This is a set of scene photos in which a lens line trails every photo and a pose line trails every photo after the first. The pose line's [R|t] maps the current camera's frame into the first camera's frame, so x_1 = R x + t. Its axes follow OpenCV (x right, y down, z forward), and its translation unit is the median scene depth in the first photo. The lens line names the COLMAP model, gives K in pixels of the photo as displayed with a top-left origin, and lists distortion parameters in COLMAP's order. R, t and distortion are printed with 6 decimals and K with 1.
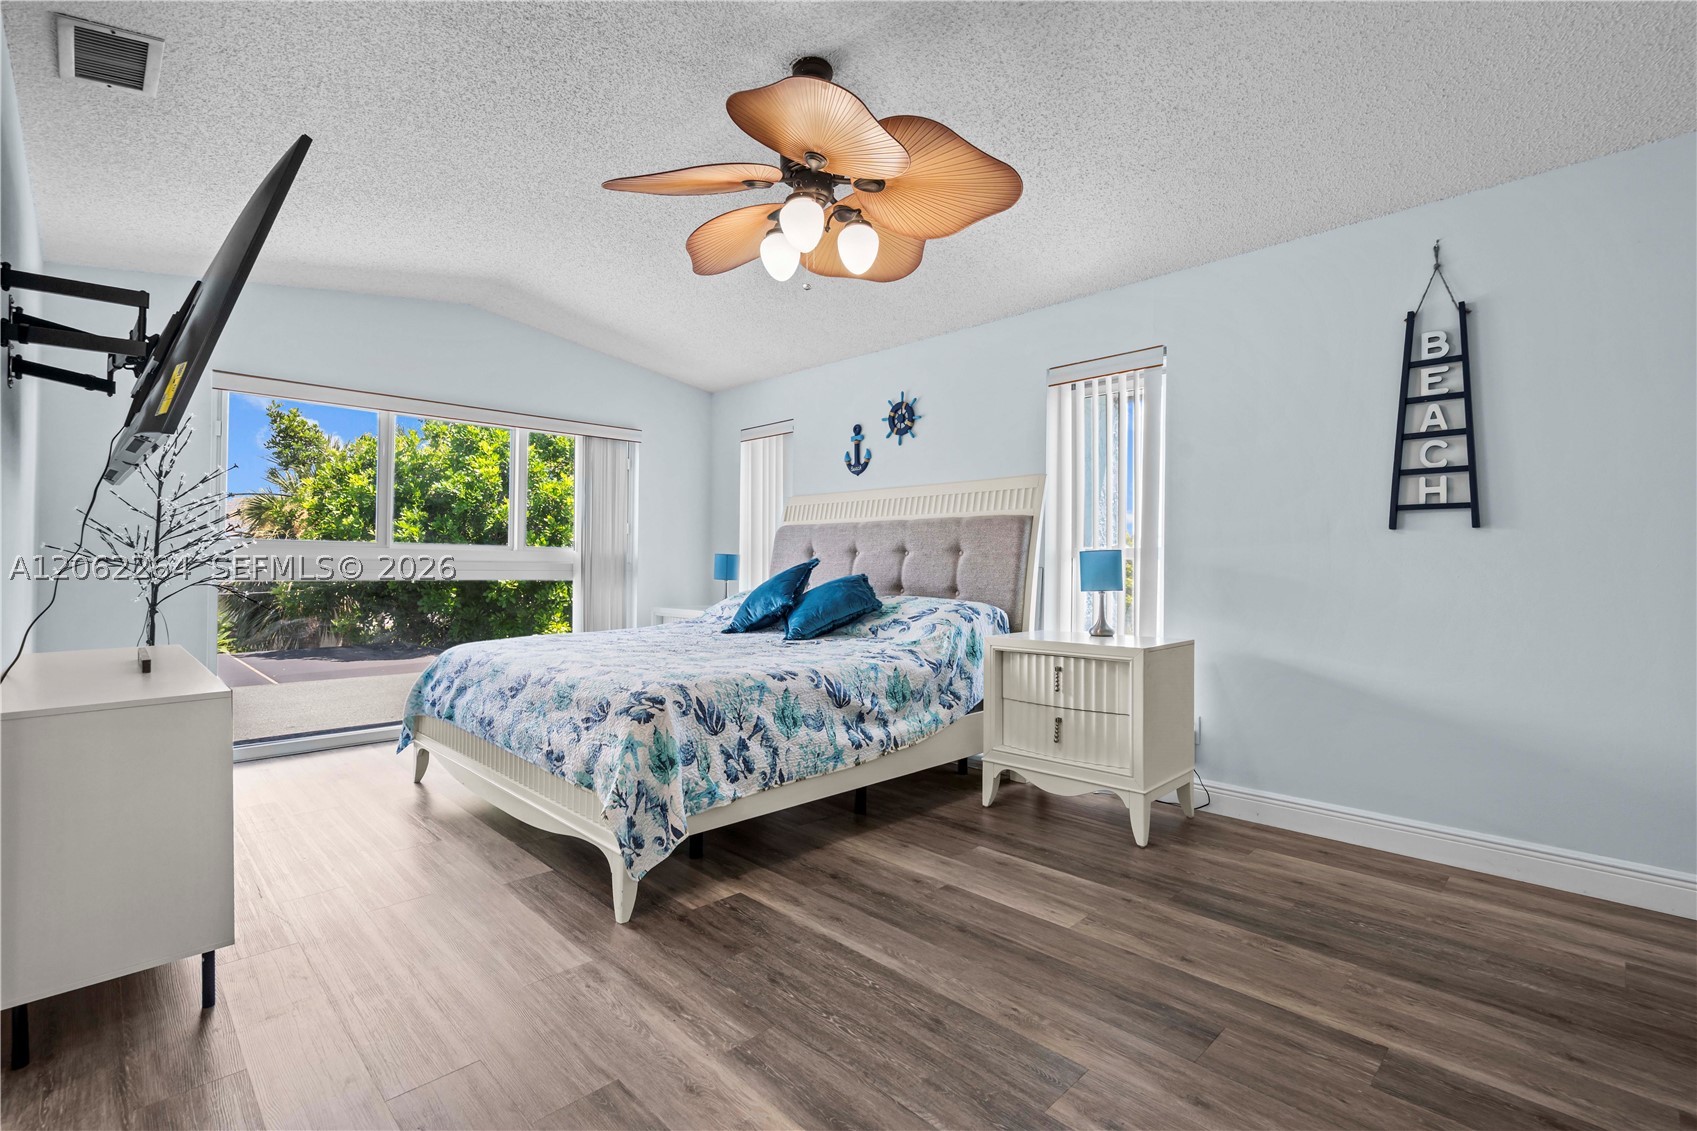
lens RADIAL K [[772.1, 0, 839.5], [0, 772.1, 568.9], [0, 0, 1]] dist [-0.002394, 0.000137]
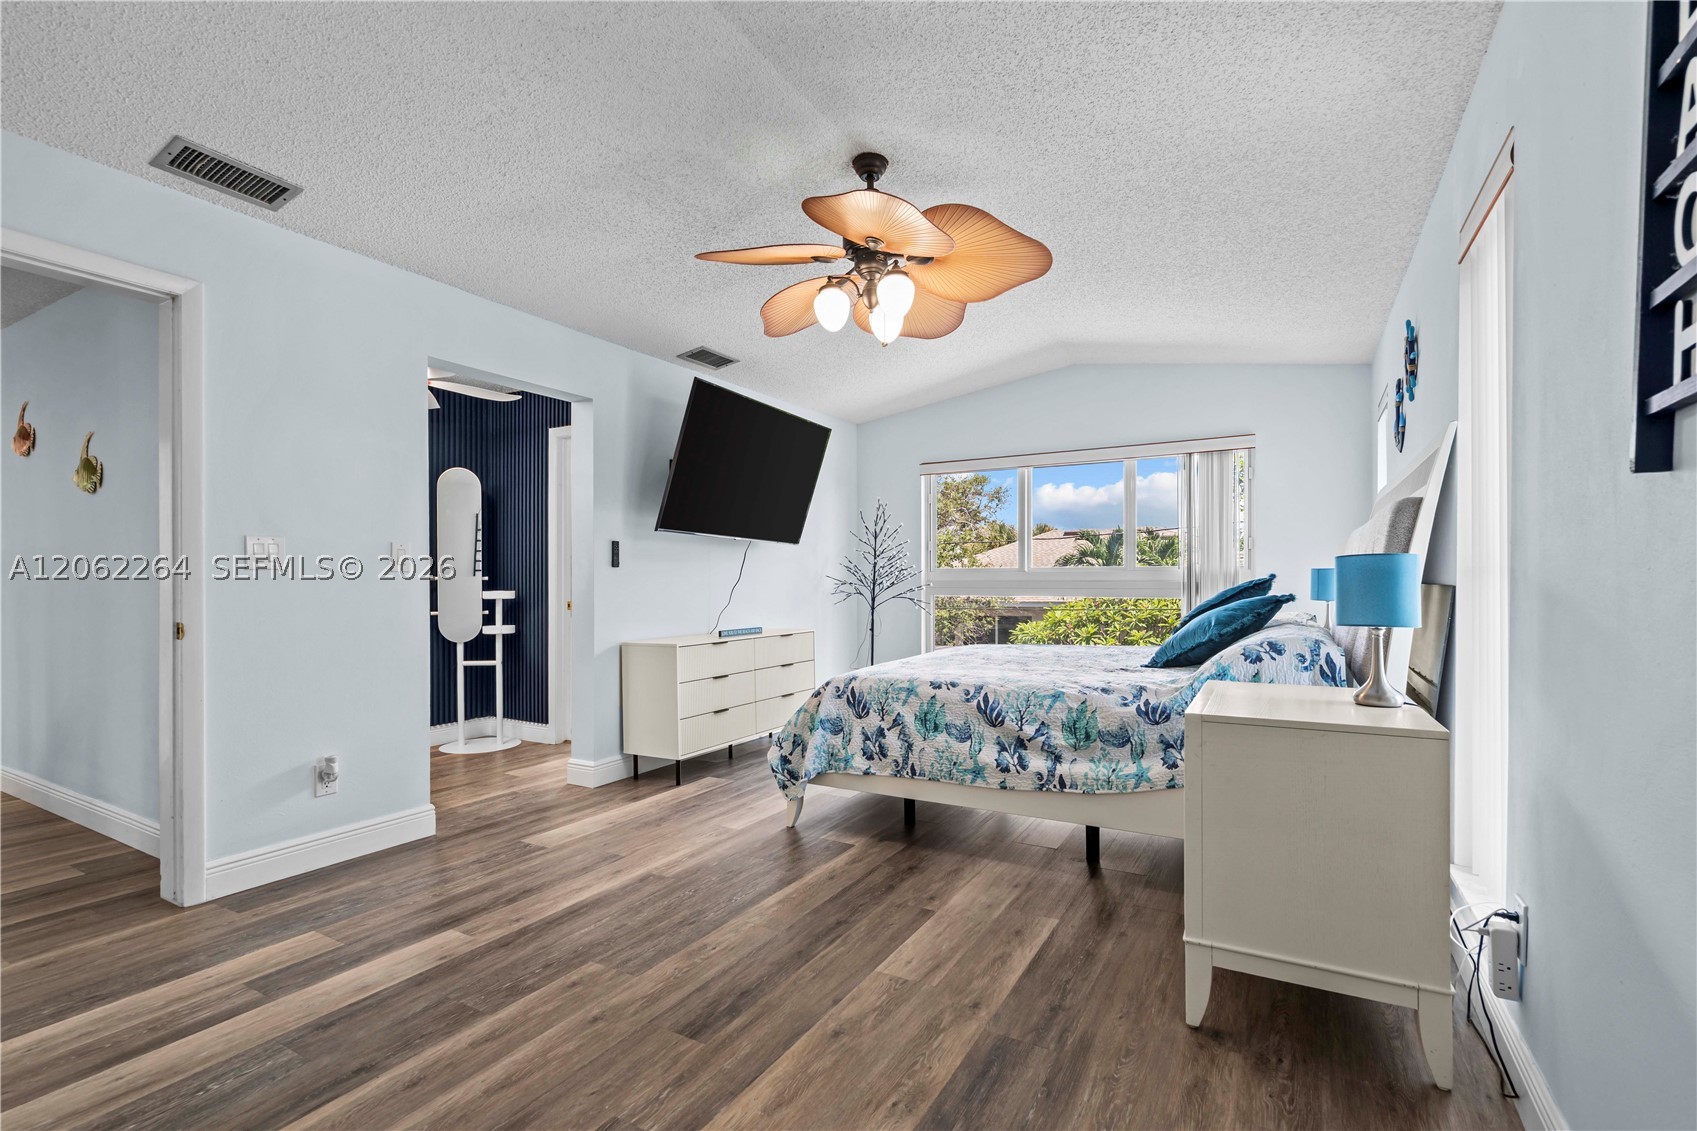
lens RADIAL K [[772.1, 0, 839.5], [0, 772.1, 568.9], [0, 0, 1]] dist [-0.002394, 0.000137]
pose [[0.260116, -0.024661, -0.965262, 1.047848], [0.005903, 0.999696, -0.023950, -0.003461], [0.965559, 0.000532, 0.260183, 0.615464]]
